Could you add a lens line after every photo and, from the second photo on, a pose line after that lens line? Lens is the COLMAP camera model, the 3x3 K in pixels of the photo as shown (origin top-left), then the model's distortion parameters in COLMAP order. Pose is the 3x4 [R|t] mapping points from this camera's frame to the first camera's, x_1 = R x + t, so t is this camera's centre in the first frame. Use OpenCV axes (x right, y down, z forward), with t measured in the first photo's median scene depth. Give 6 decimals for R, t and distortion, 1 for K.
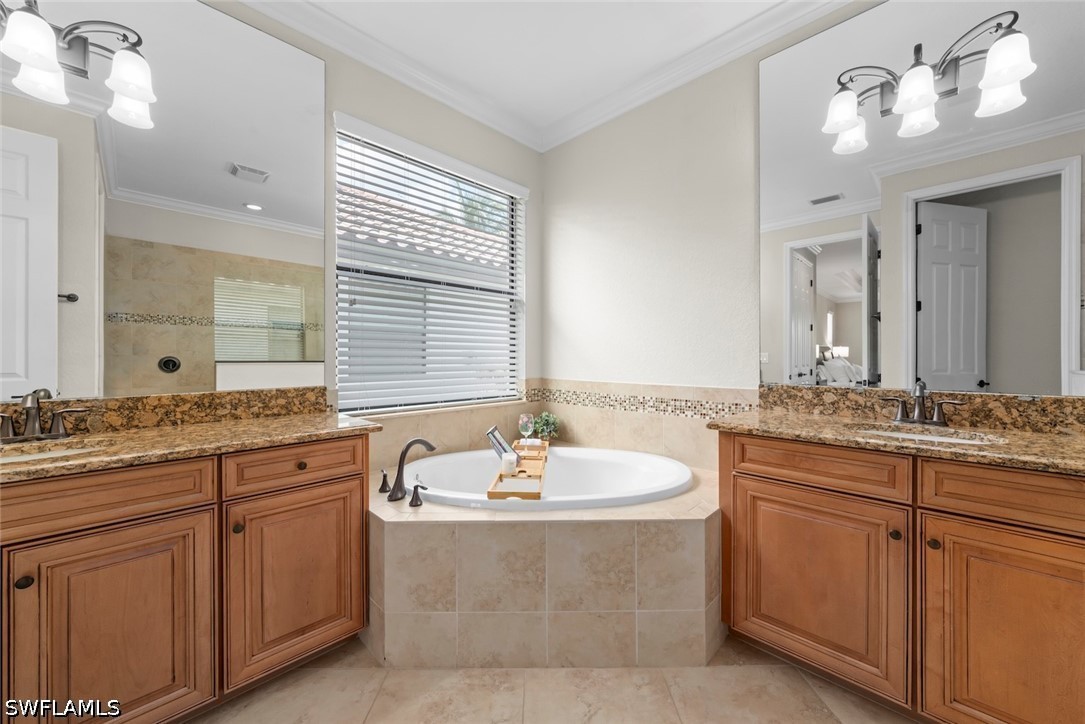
lens RADIAL K [[406.9, 0, 541.1], [0, 406.9, 357.9], [0, 0, 1]] dist [0.000654, -0.000013]
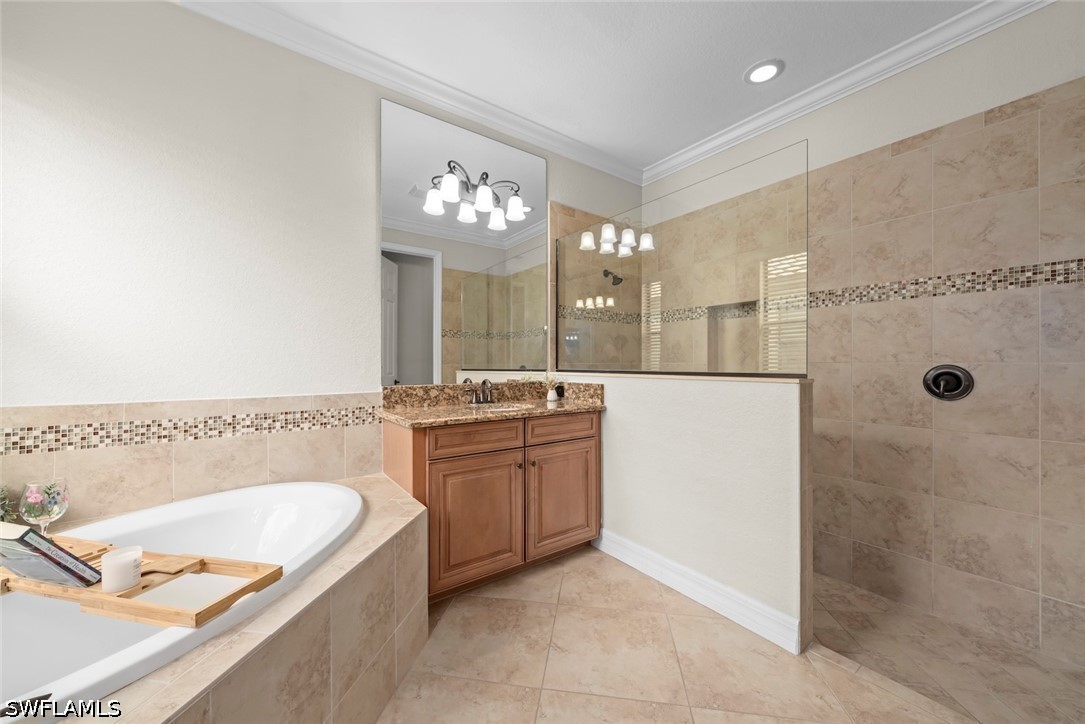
lens RADIAL K [[401.1, 0, 541.3], [0, 401.1, 363.8], [0, 0, 1]] dist [-0.001334, 0.000052]
pose [[0.162619, -0.001081, 0.986688, -0.454090], [0.002894, 0.999996, 0.000619, 0.001268], [-0.986685, 0.002755, 0.162622, 0.370587]]
